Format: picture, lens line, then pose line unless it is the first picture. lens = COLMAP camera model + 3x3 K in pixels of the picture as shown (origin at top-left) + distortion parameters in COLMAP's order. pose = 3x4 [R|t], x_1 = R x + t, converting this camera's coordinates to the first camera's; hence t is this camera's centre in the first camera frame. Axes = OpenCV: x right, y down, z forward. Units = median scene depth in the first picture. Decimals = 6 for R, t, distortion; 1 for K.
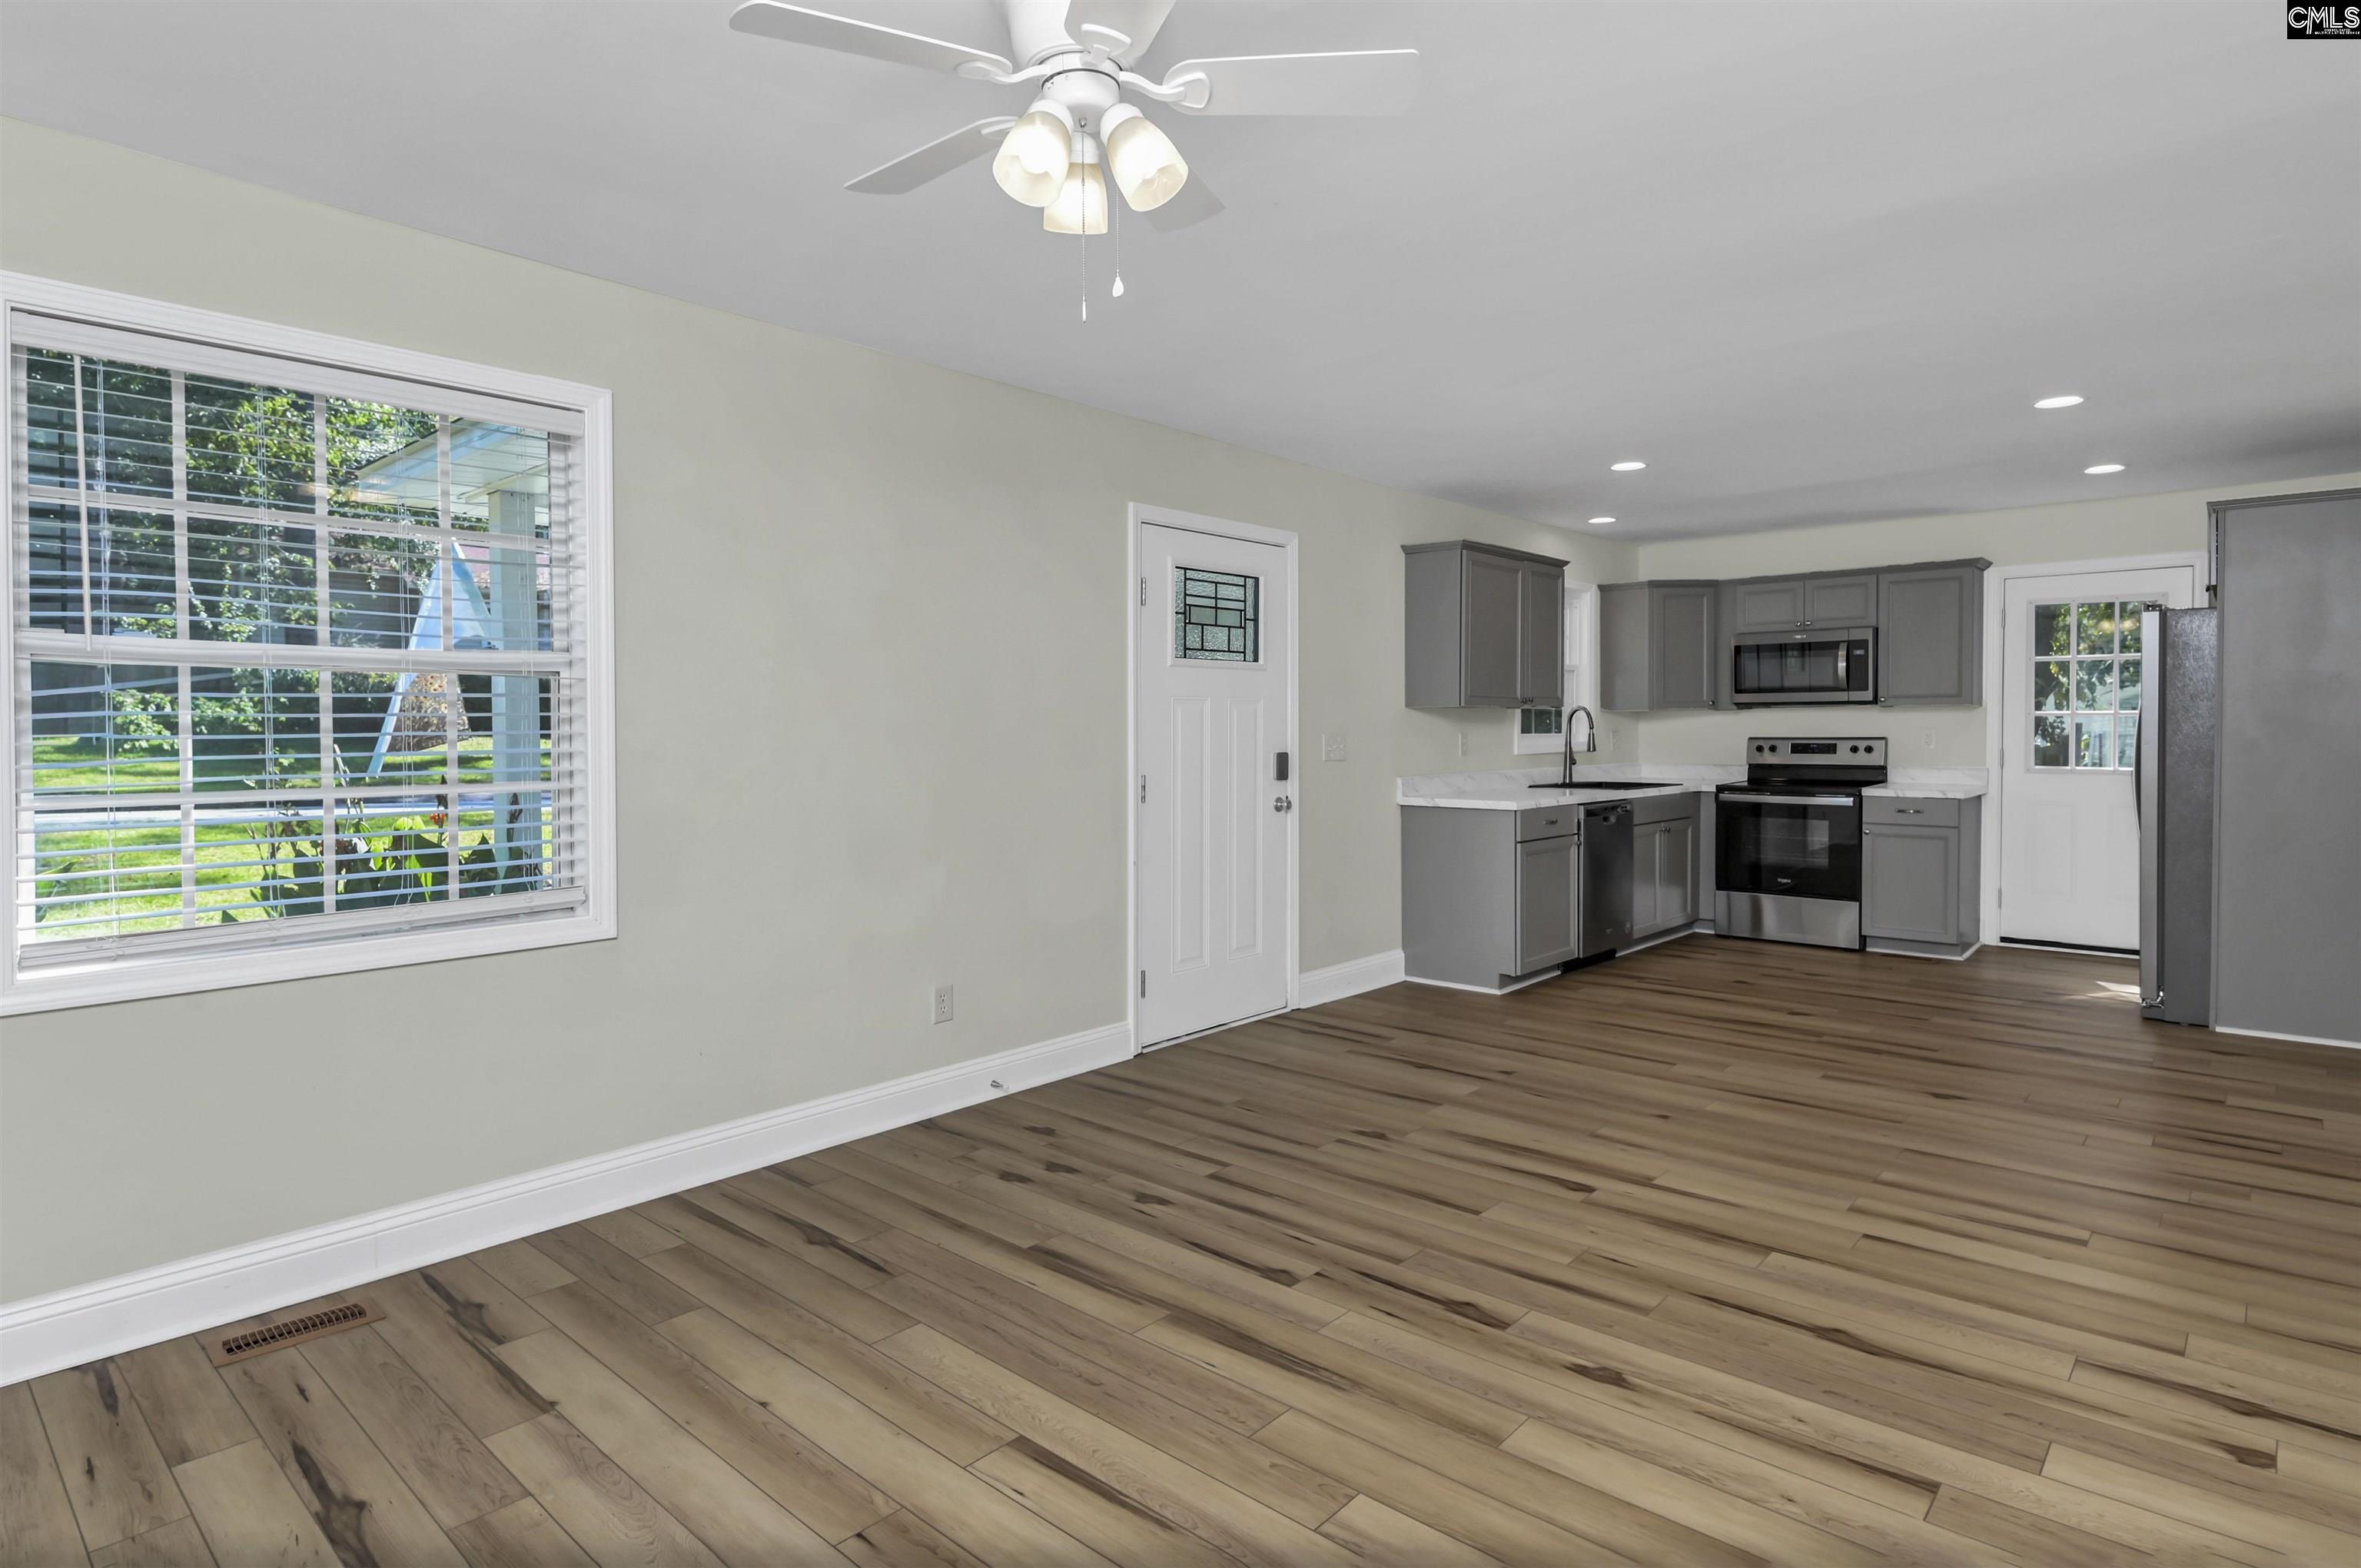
lens RADIAL K [[1262.3, 0, 1164.0], [0, 1262.3, 773.9], [0, 0, 1]] dist [0.006028, -0.000290]
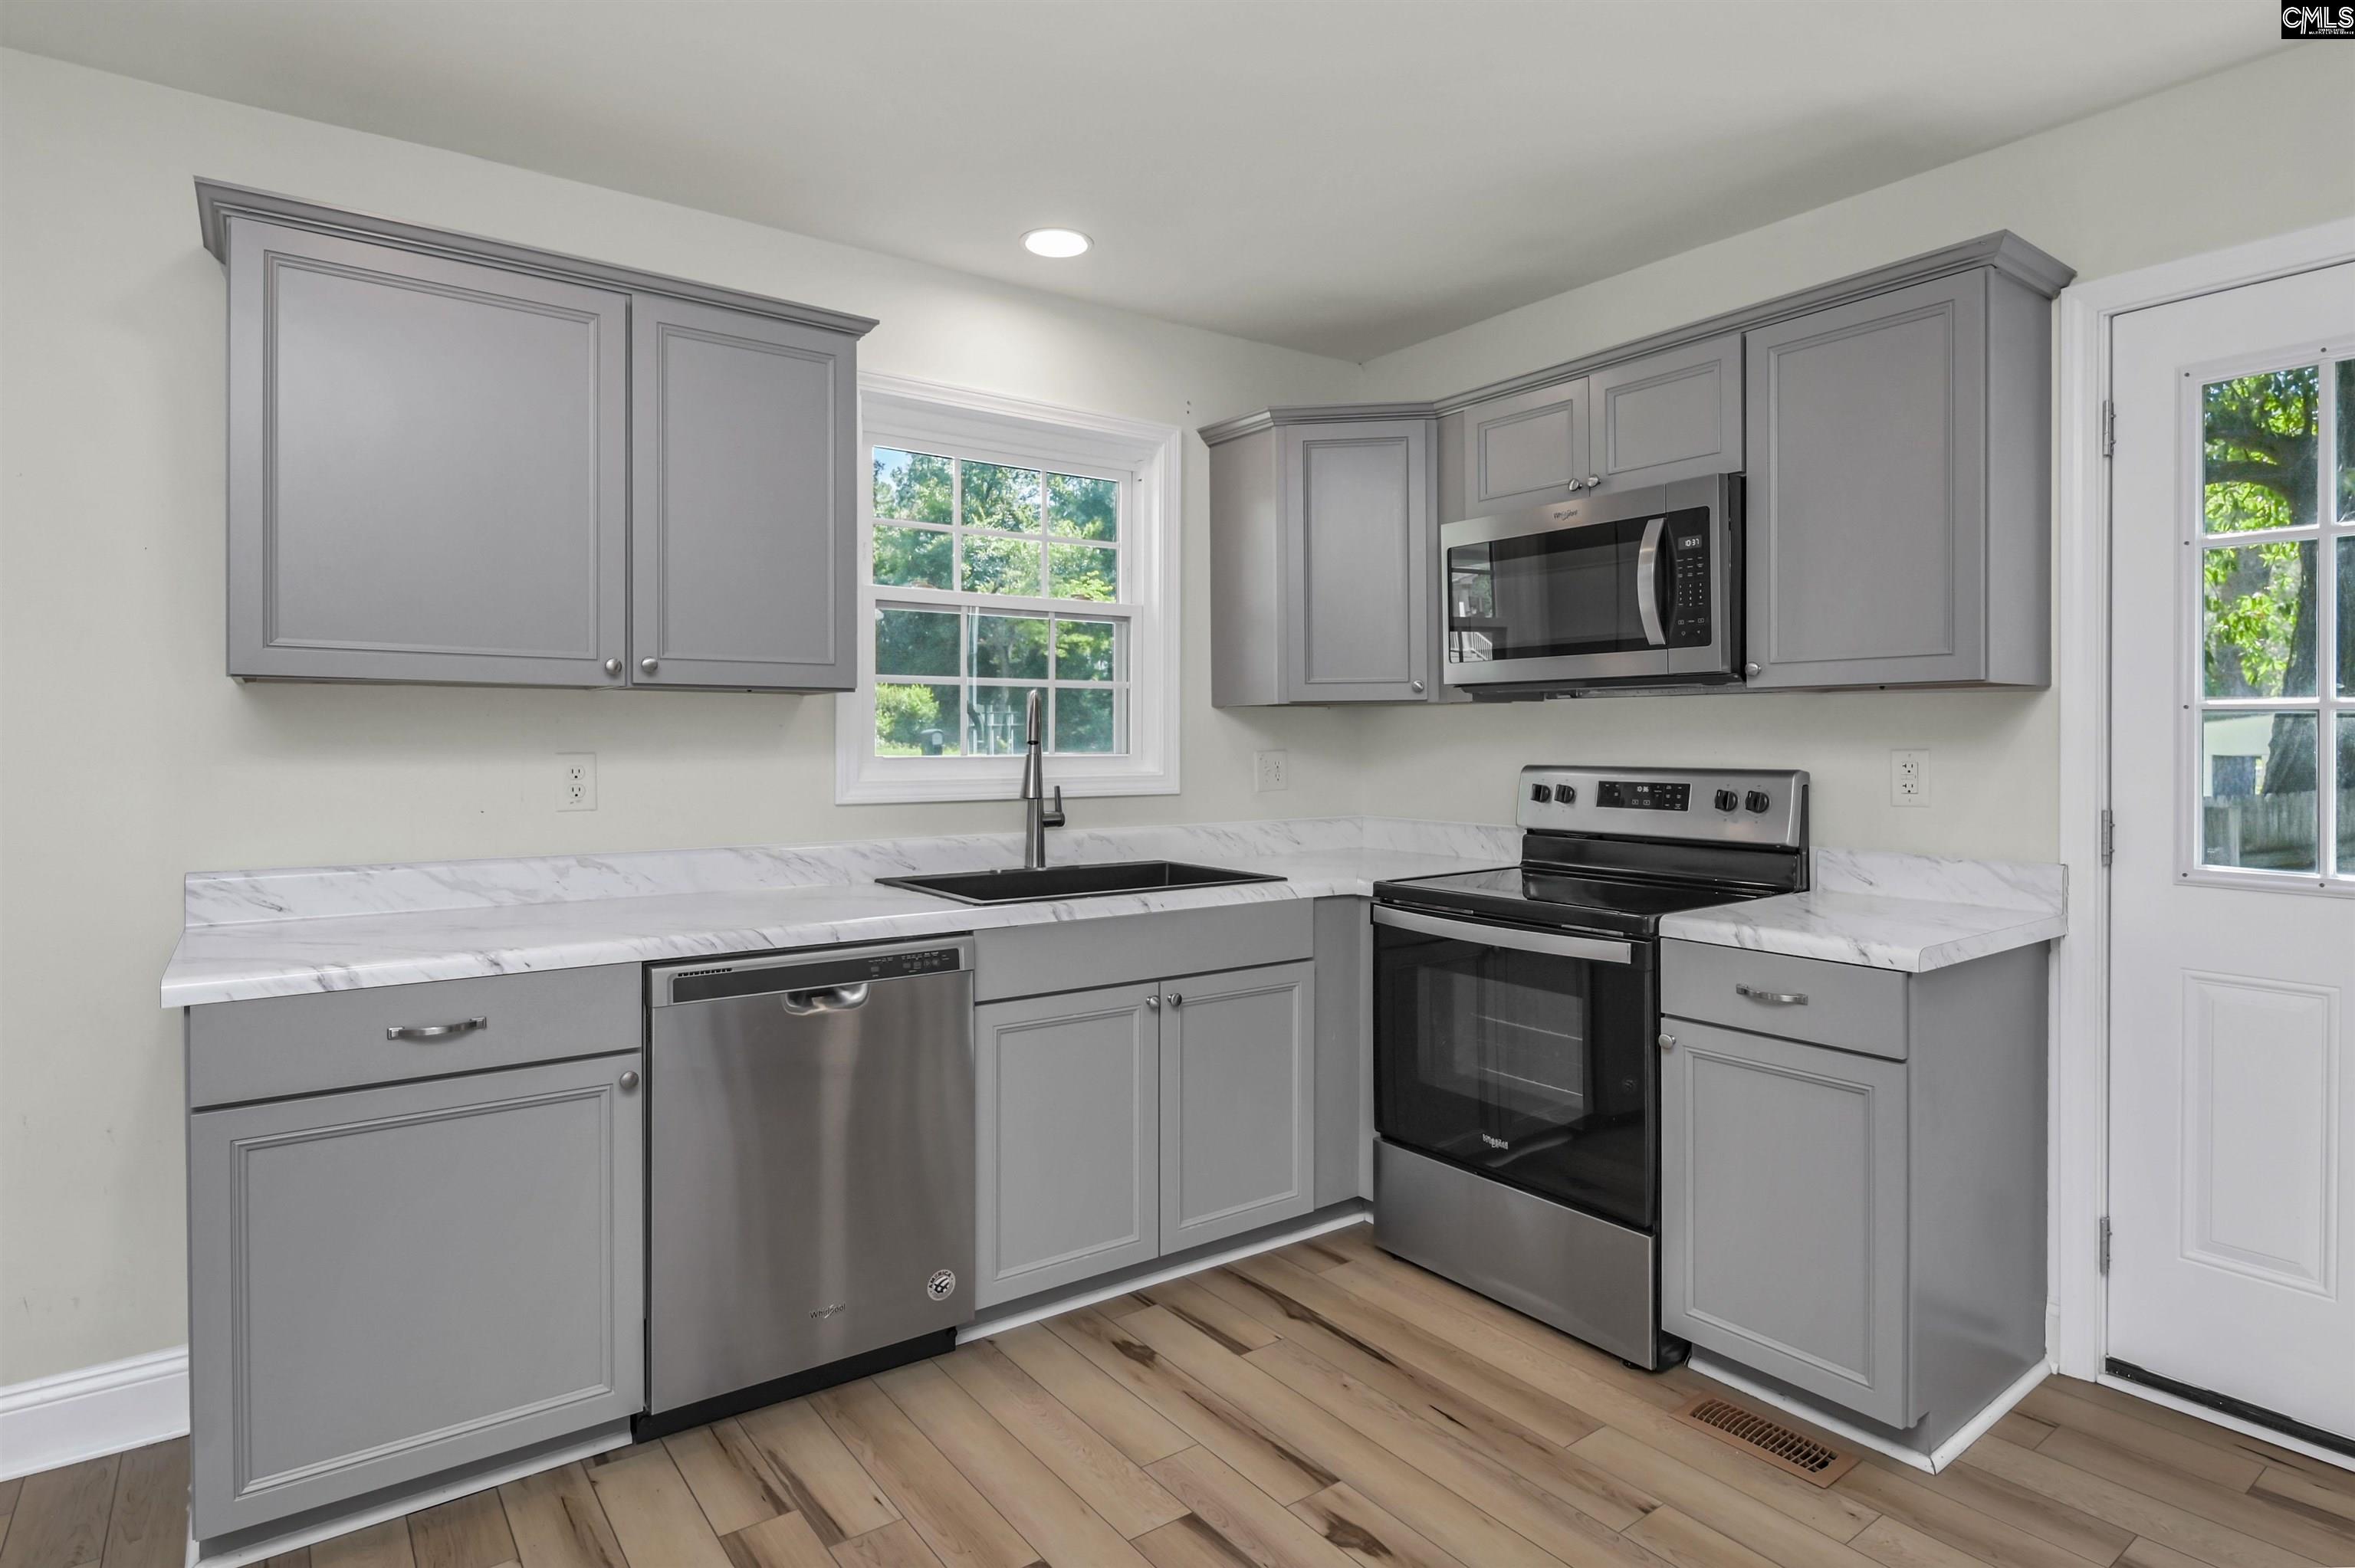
lens RADIAL K [[1258.8, 0, 1194.9], [0, 1258.8, 767.6], [0, 0, 1]] dist [0.006028, -0.000290]
pose [[0.983211, 0.009375, -0.182231, 0.471268], [-0.012901, 0.999752, -0.018171, -0.021360], [0.182015, 0.020217, 0.983088, 0.605611]]
